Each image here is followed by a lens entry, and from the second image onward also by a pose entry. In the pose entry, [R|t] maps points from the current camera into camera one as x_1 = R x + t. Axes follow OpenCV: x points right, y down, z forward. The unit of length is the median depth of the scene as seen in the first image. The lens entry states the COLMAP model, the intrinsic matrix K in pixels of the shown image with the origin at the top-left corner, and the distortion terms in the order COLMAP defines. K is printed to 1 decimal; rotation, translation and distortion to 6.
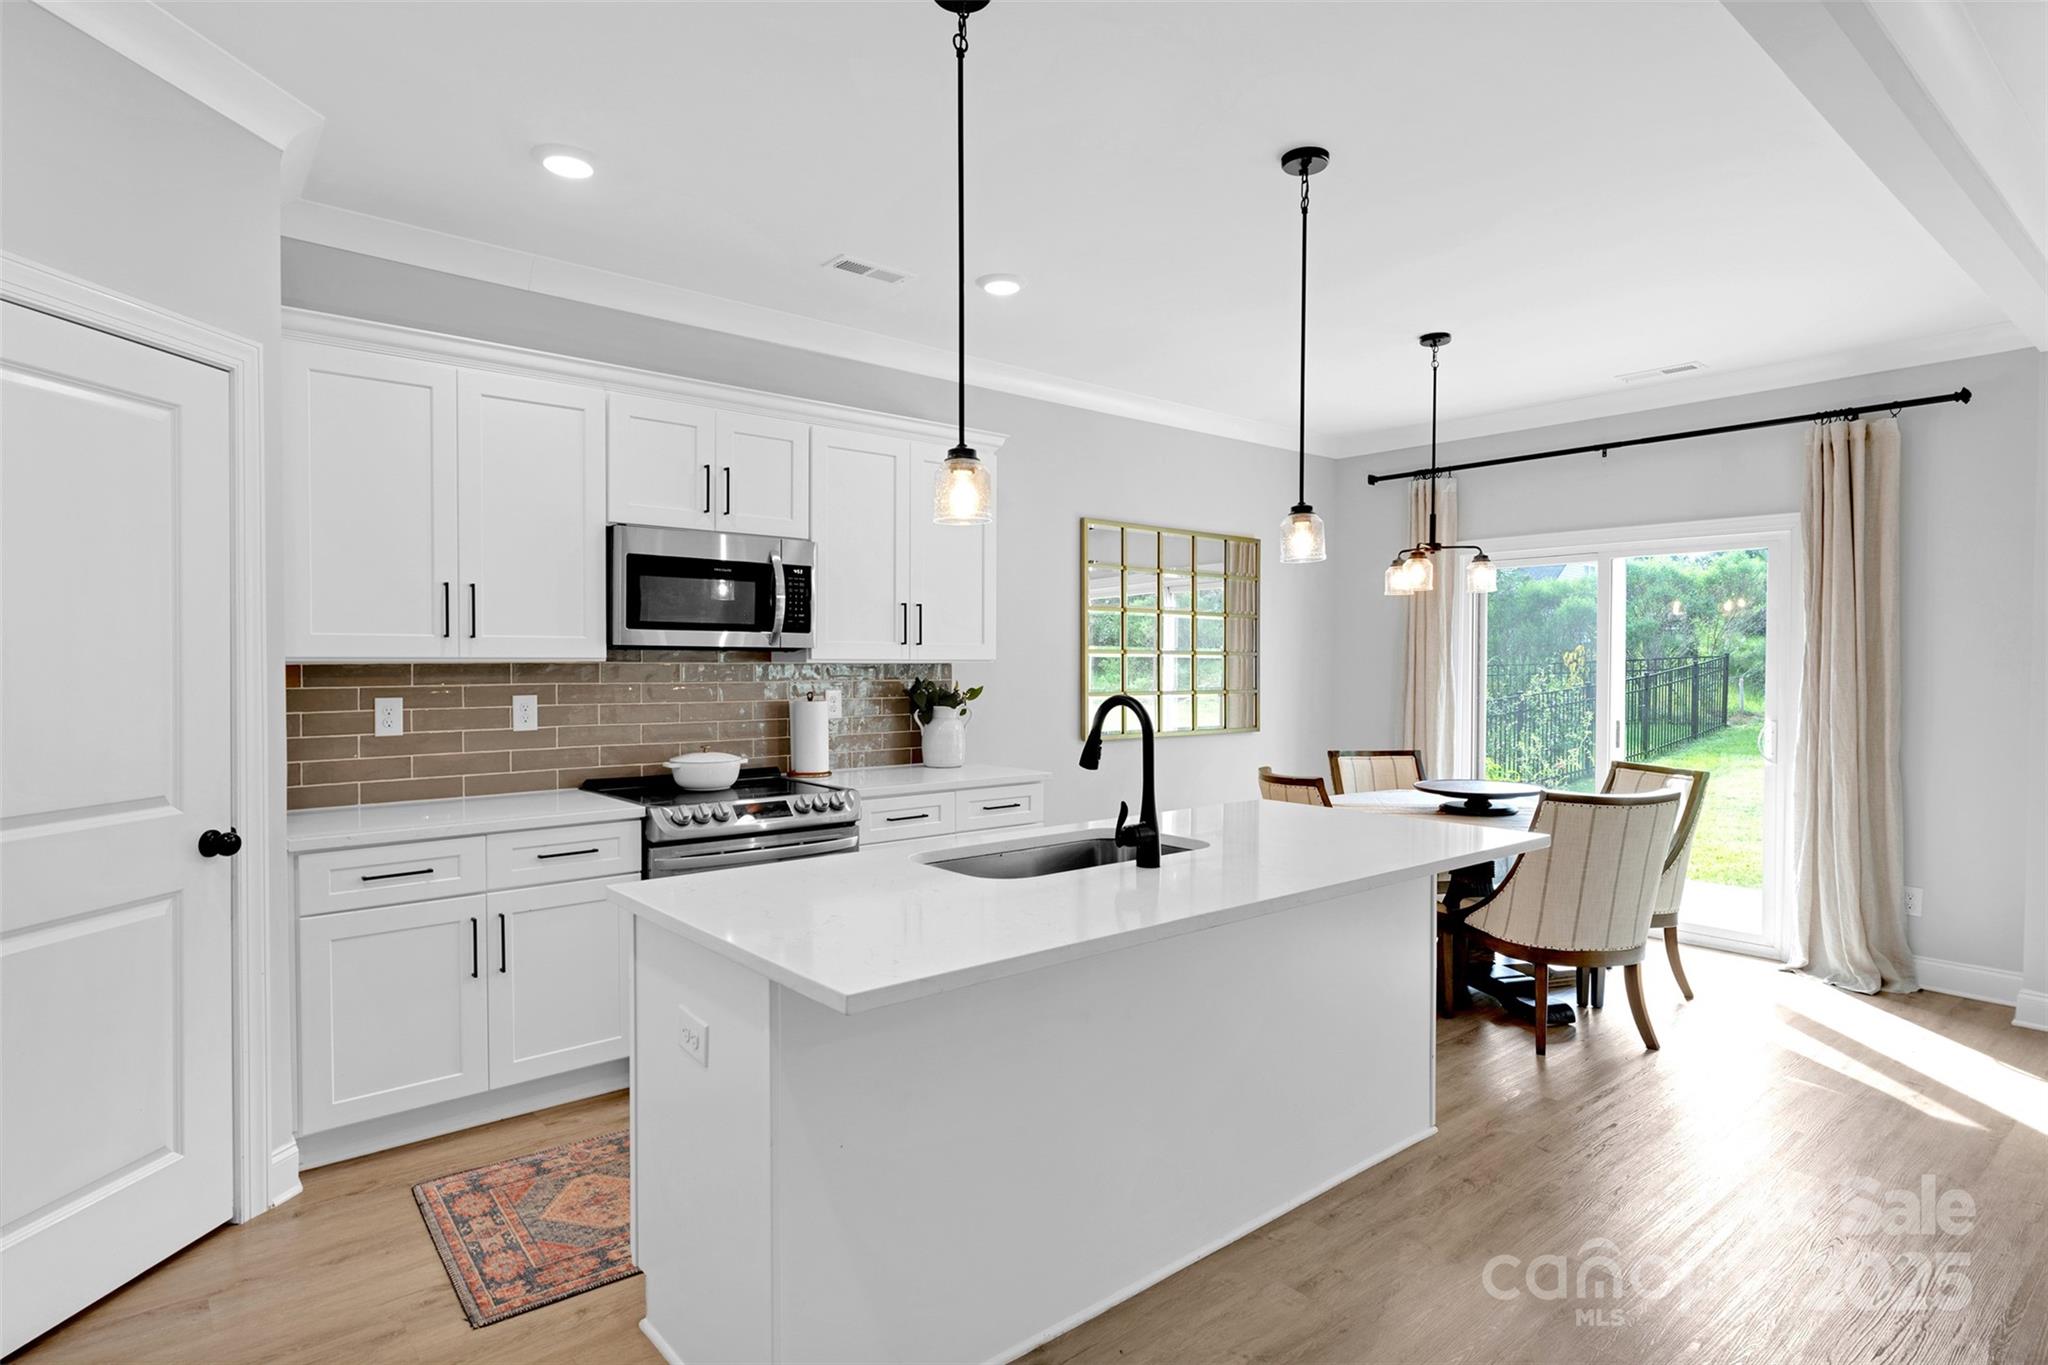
lens RADIAL K [[1081.6, 0, 1025.4], [0, 1081.6, 672.0], [0, 0, 1]] dist [0.000135, 0.000093]
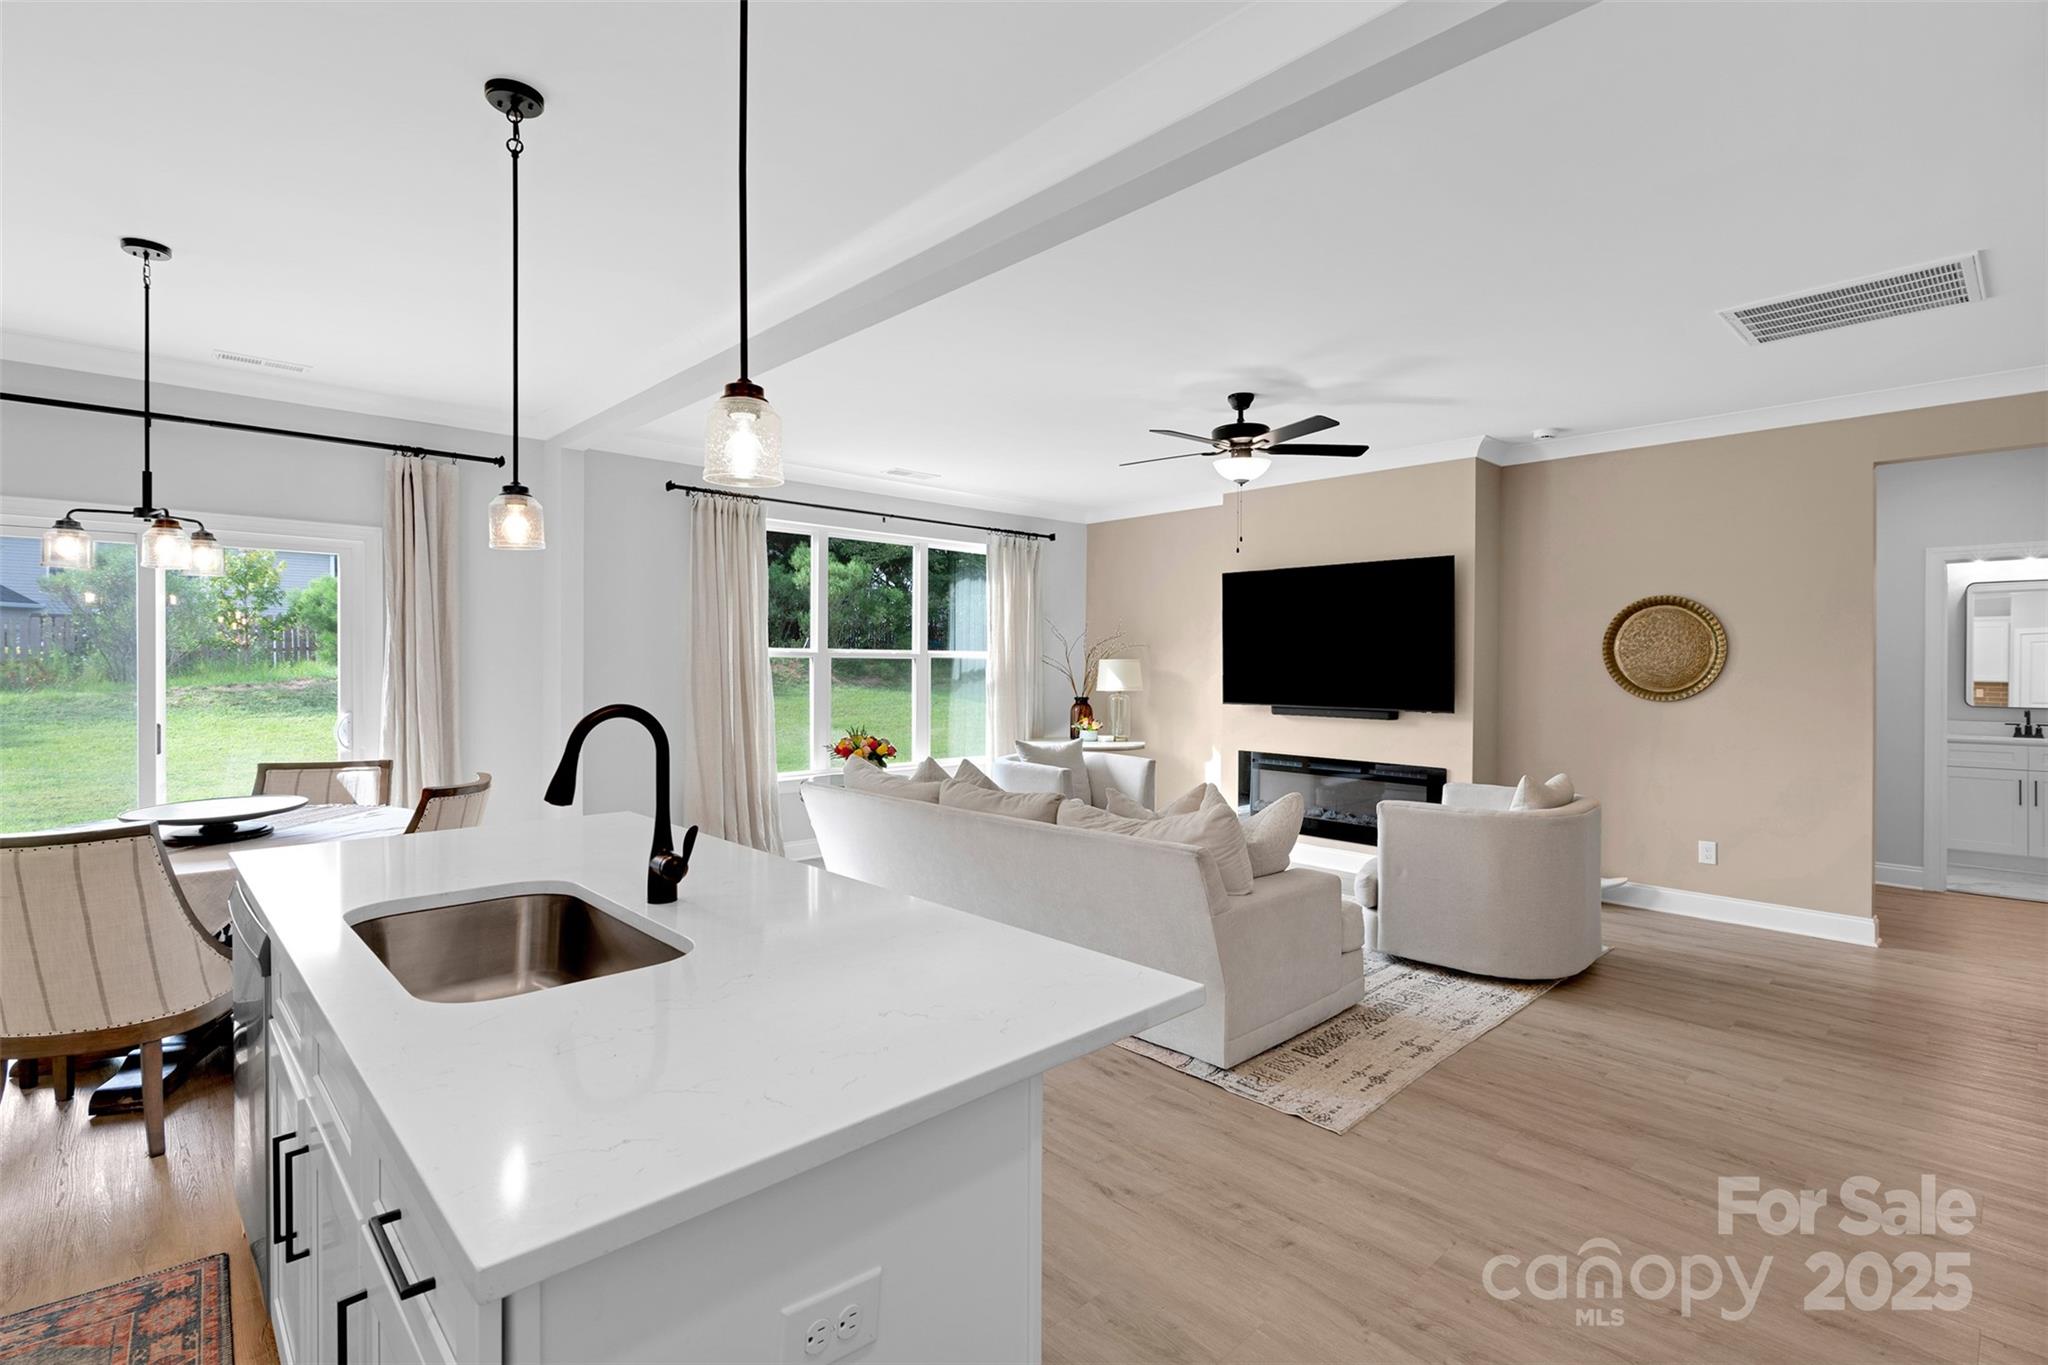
lens RADIAL K [[968.6, 0, 1020.7], [0, 968.6, 665.9], [0, 0, 1]] dist [0.004353, -0.000700]
pose [[-0.063842, -0.008301, 0.997925, -0.452246], [0.007153, 0.999936, 0.008776, -0.008658], [-0.997934, 0.007698, -0.063779, 0.515597]]
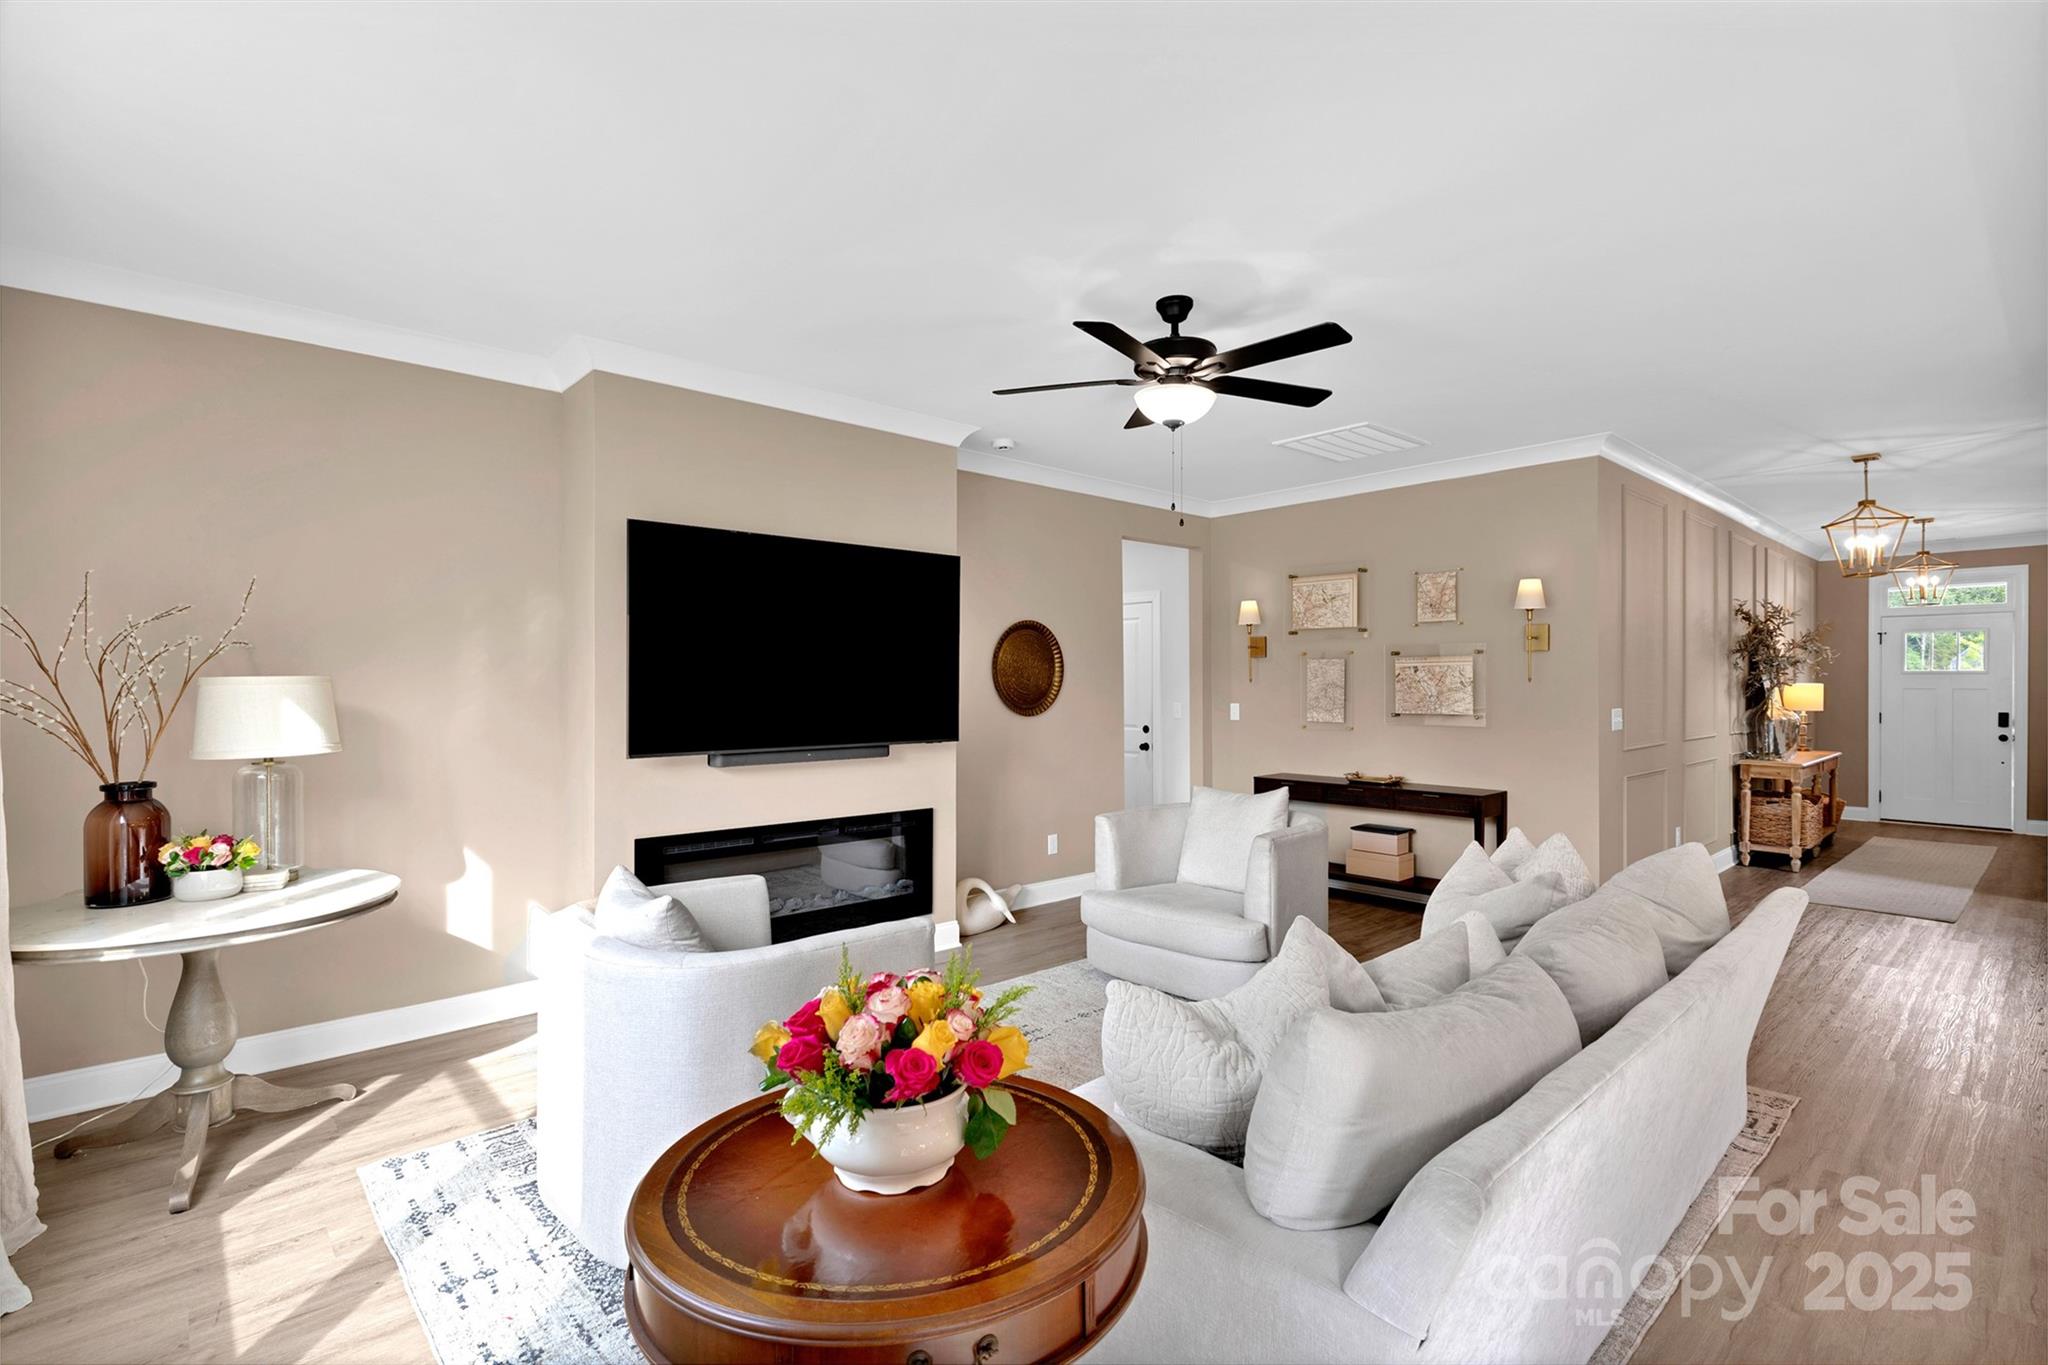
lens RADIAL K [[947.8, 0, 1022.8], [0, 947.8, 680.3], [0, 0, 1]] dist [0.003784, 0.000217]
pose [[-0.999242, -0.005195, -0.038571, 1.041654], [-0.005528, 0.999948, 0.008534, -0.010392], [0.038524, 0.008741, -0.999219, 1.049745]]
